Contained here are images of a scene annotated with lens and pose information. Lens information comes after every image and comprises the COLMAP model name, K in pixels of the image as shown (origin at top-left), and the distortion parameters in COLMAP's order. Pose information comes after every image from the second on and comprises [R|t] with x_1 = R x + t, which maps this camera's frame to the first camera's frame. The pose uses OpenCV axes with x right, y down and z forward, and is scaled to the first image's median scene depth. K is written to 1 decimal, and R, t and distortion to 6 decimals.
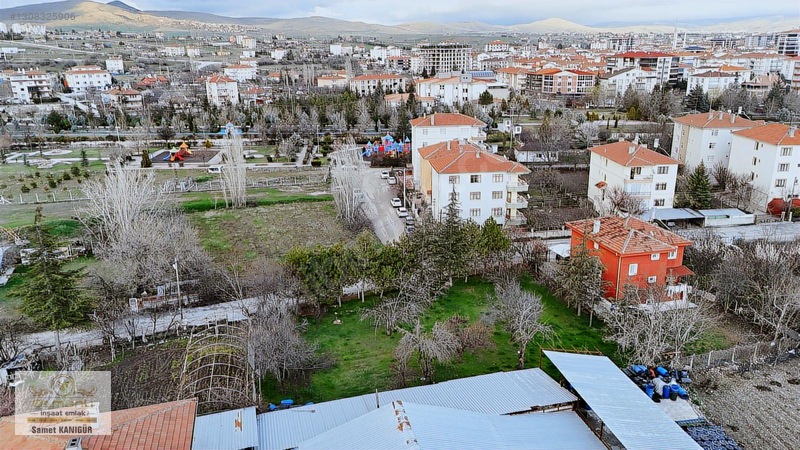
lens RADIAL K [[583.8, 0, 401.0], [0, 583.8, 227.0], [0, 0, 1]] dist [0.073159, -0.062257]
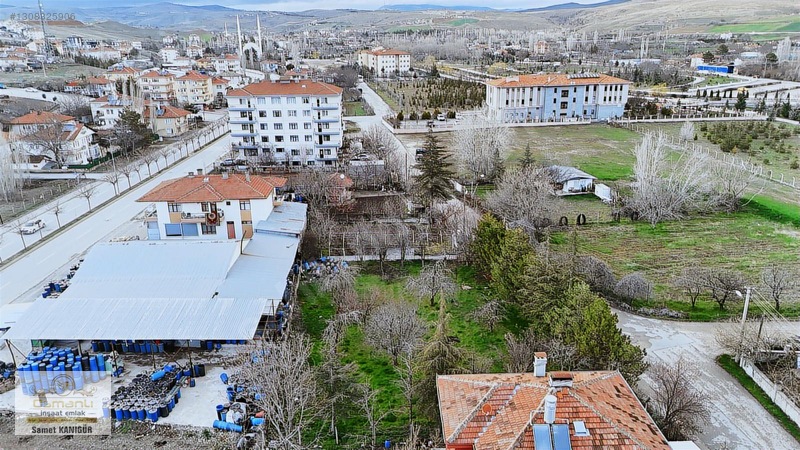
lens RADIAL K [[583.8, 0, 401.0], [0, 583.8, 227.0], [0, 0, 1]] dist [0.073159, -0.062257]
pose [[-0.207129, 0.320885, -0.924192, 0.549114], [-0.271392, 0.888755, 0.369405, -0.189803], [0.939917, 0.327333, -0.097001, 0.591962]]
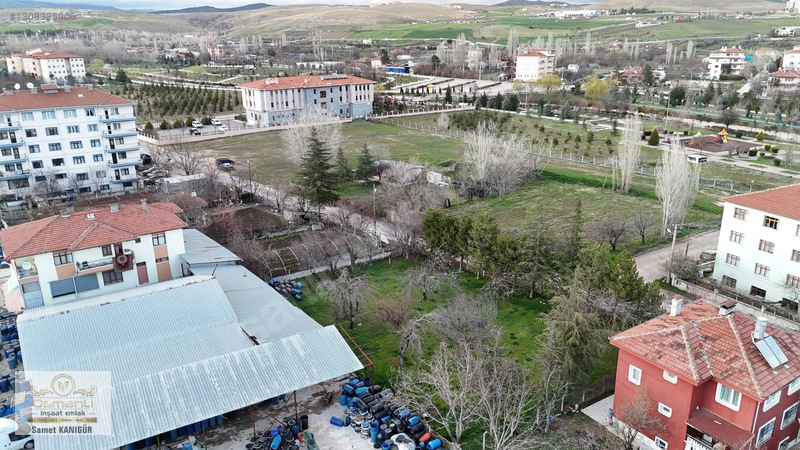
lens RADIAL K [[583.8, 0, 401.0], [0, 583.8, 227.0], [0, 0, 1]] dist [0.073159, -0.062257]
pose [[0.351098, 0.302769, -0.886037, 0.522030], [-0.271442, 0.938555, 0.213154, -0.095543], [0.896130, 0.165670, 0.411708, 0.290469]]
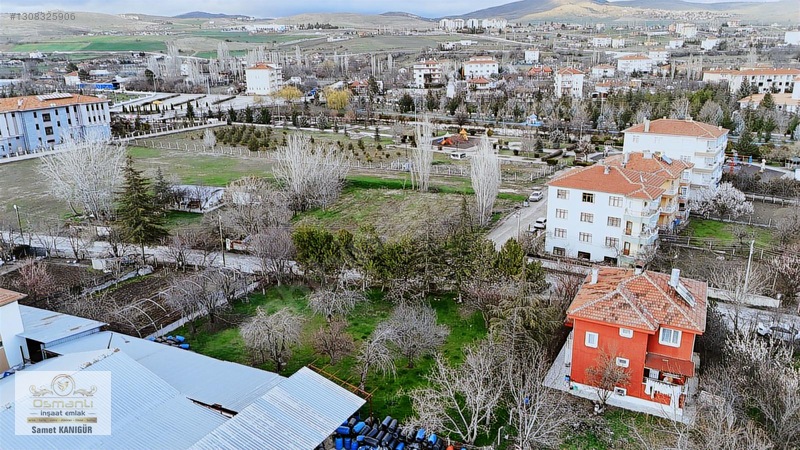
lens RADIAL K [[583.8, 0, 401.0], [0, 583.8, 227.0], [0, 0, 1]] dist [0.073159, -0.062257]
pose [[0.754456, 0.199057, -0.625438, 0.407140], [-0.189391, 0.978393, 0.082932, -0.053446], [0.628432, 0.055883, 0.775854, 0.156699]]
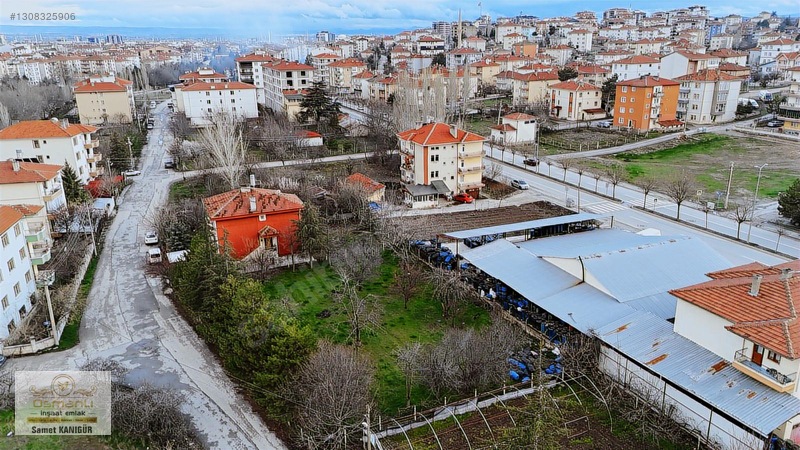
lens RADIAL K [[583.8, 0, 401.0], [0, 583.8, 227.0], [0, 0, 1]] dist [0.073159, -0.062257]
pose [[-0.163811, -0.292803, 0.942036, -0.498490], [0.310465, 0.891110, 0.330961, -0.157272], [-0.936364, 0.346685, -0.055068, 0.545037]]
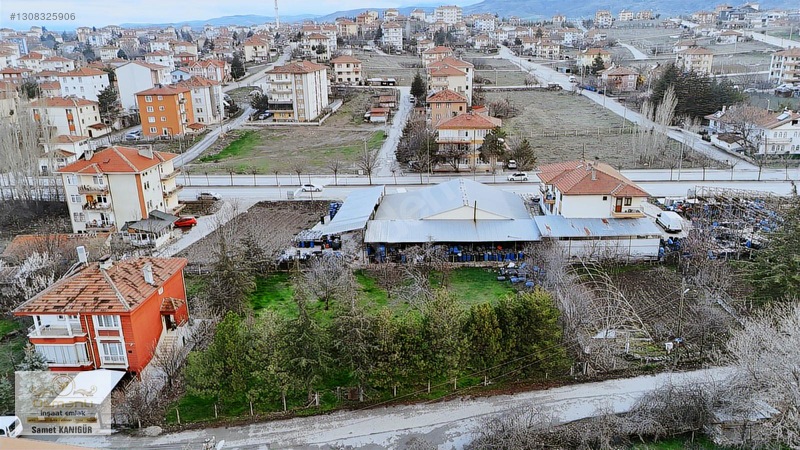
lens RADIAL K [[583.8, 0, 401.0], [0, 583.8, 227.0], [0, 0, 1]] dist [0.073159, -0.062257]
pose [[-0.958610, -0.057250, 0.278908, -0.132725], [0.115307, 0.817591, 0.564135, -0.300280], [-0.260330, 0.572946, -0.777150, 0.986694]]
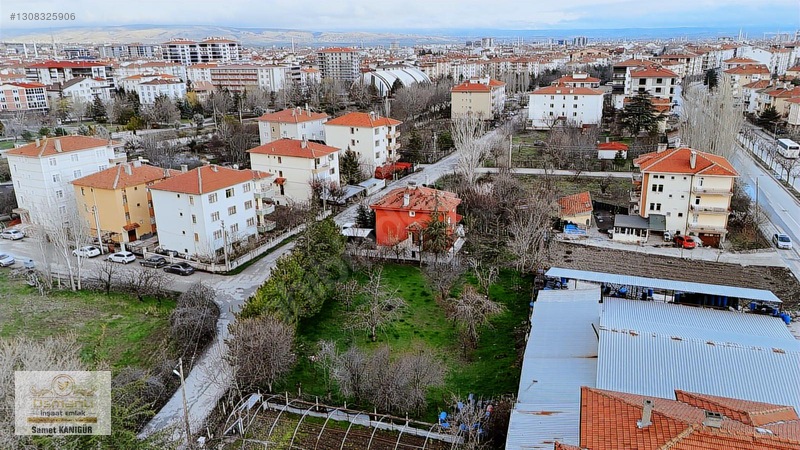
lens RADIAL K [[583.8, 0, 401.0], [0, 583.8, 227.0], [0, 0, 1]] dist [0.073159, -0.062257]
pose [[0.534021, -0.249467, 0.807829, -0.442237], [0.262541, 0.957173, 0.122032, -0.064434], [-0.803675, 0.146920, 0.576646, 0.214005]]
